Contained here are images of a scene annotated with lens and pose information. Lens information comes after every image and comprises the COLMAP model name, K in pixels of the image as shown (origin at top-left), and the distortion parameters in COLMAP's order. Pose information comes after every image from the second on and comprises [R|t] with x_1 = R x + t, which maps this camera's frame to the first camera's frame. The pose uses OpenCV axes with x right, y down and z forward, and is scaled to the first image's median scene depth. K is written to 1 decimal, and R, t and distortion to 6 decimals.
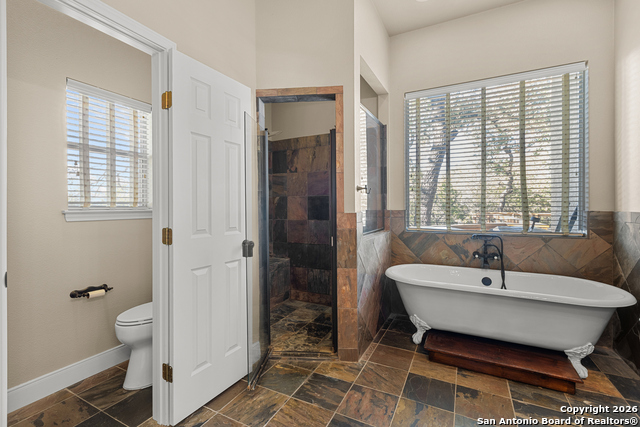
lens RADIAL K [[284.6, 0, 318.5], [0, 284.6, 209.8], [0, 0, 1]] dist [0.000467, 0.000129]
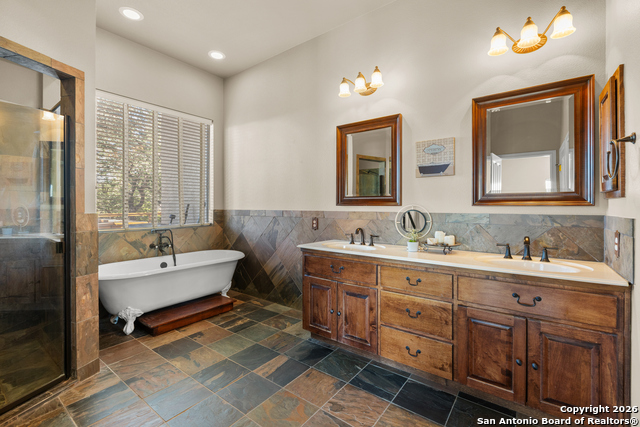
lens RADIAL K [[284.6, 0, 316.9], [0, 284.6, 209.1], [0, 0, 1]] dist [0.000467, 0.000129]
pose [[0.168088, -0.006008, 0.985754, -0.667893], [0.010216, 0.999938, 0.004353, 0.000138], [-0.985719, 0.009339, 0.168139, 0.125770]]
